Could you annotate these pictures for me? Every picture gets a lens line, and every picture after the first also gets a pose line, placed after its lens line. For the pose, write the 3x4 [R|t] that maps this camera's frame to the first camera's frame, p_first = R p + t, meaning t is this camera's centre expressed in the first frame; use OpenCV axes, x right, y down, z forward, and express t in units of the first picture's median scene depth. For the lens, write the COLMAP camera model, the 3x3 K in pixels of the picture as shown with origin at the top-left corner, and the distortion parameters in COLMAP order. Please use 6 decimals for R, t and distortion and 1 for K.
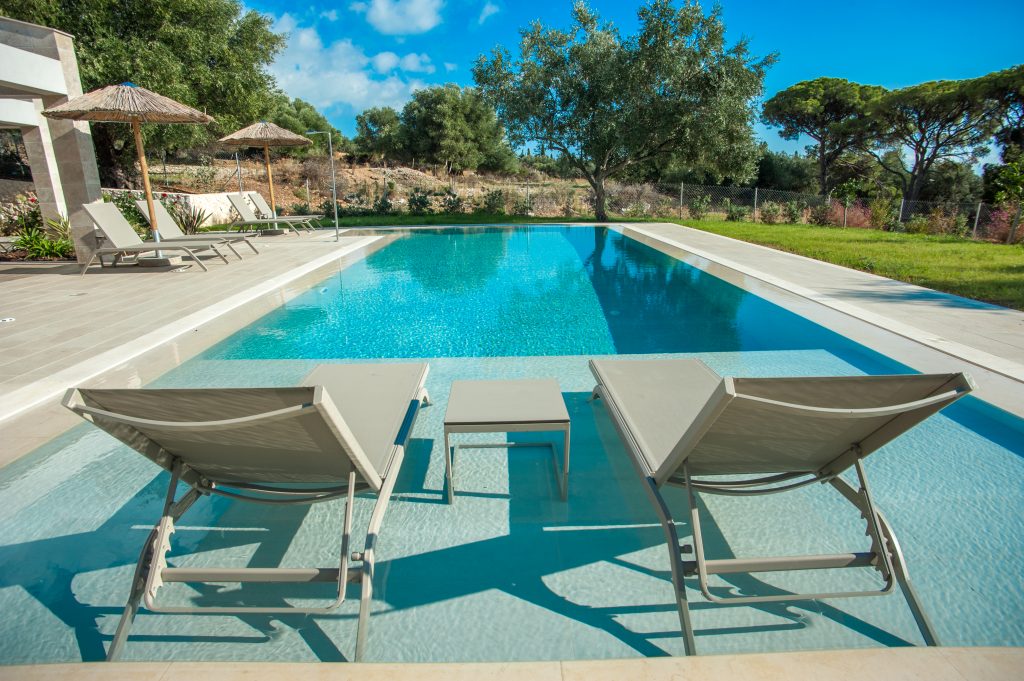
lens RADIAL K [[568.3, 0, 509.9], [0, 568.3, 337.9], [0, 0, 1]] dist [-0.104034, 0.055910]
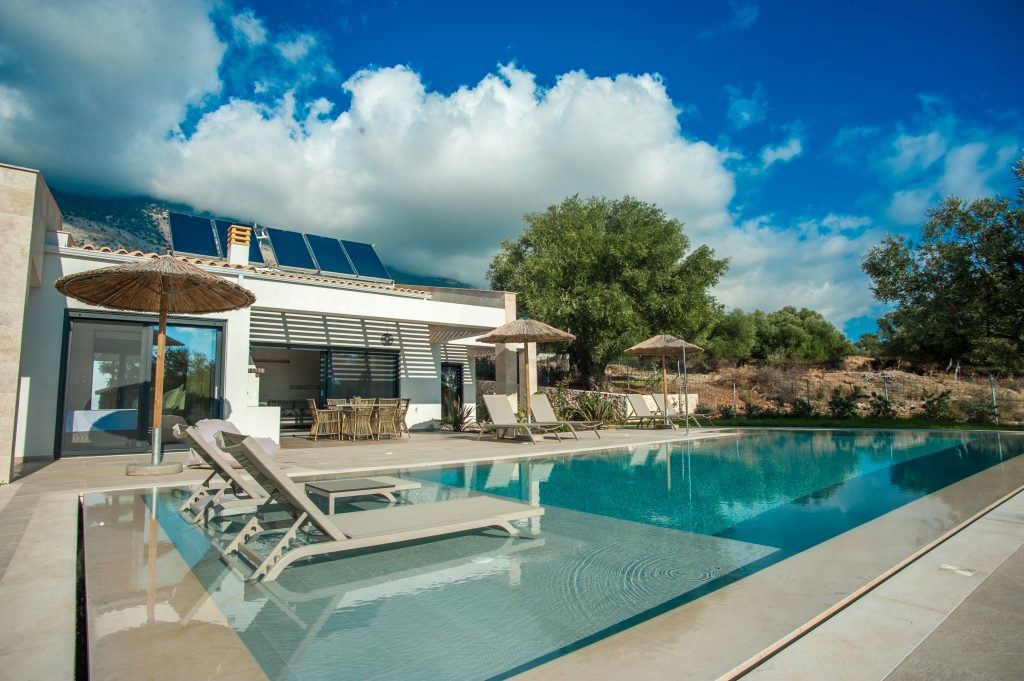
lens RADIAL K [[568.3, 0, 509.9], [0, 568.3, 337.9], [0, 0, 1]] dist [-0.104034, 0.055910]
pose [[0.627474, -0.084863, -0.773999, 0.145435], [-0.199523, 0.943329, -0.265180, 0.002584], [0.752640, 0.320824, 0.574983, 0.025038]]
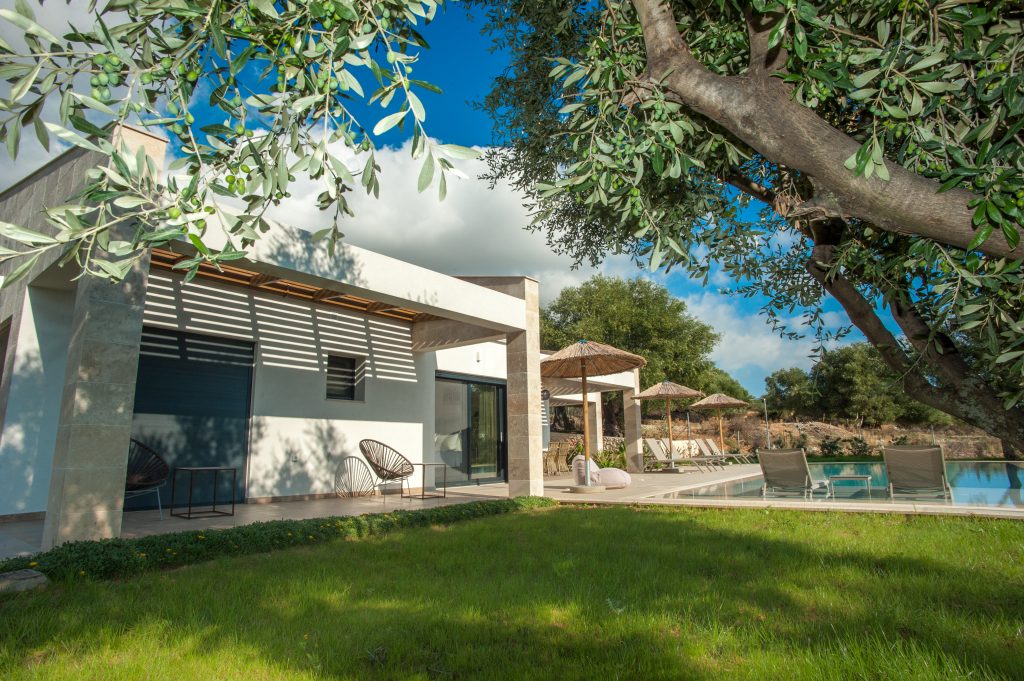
lens RADIAL K [[568.3, 0, 509.9], [0, 568.3, 337.9], [0, 0, 1]] dist [-0.104034, 0.055910]
pose [[0.778661, -0.120842, -0.615699, 0.048764], [-0.161365, 0.909705, -0.382621, 0.086950], [0.606341, 0.397284, 0.688851, -0.264668]]
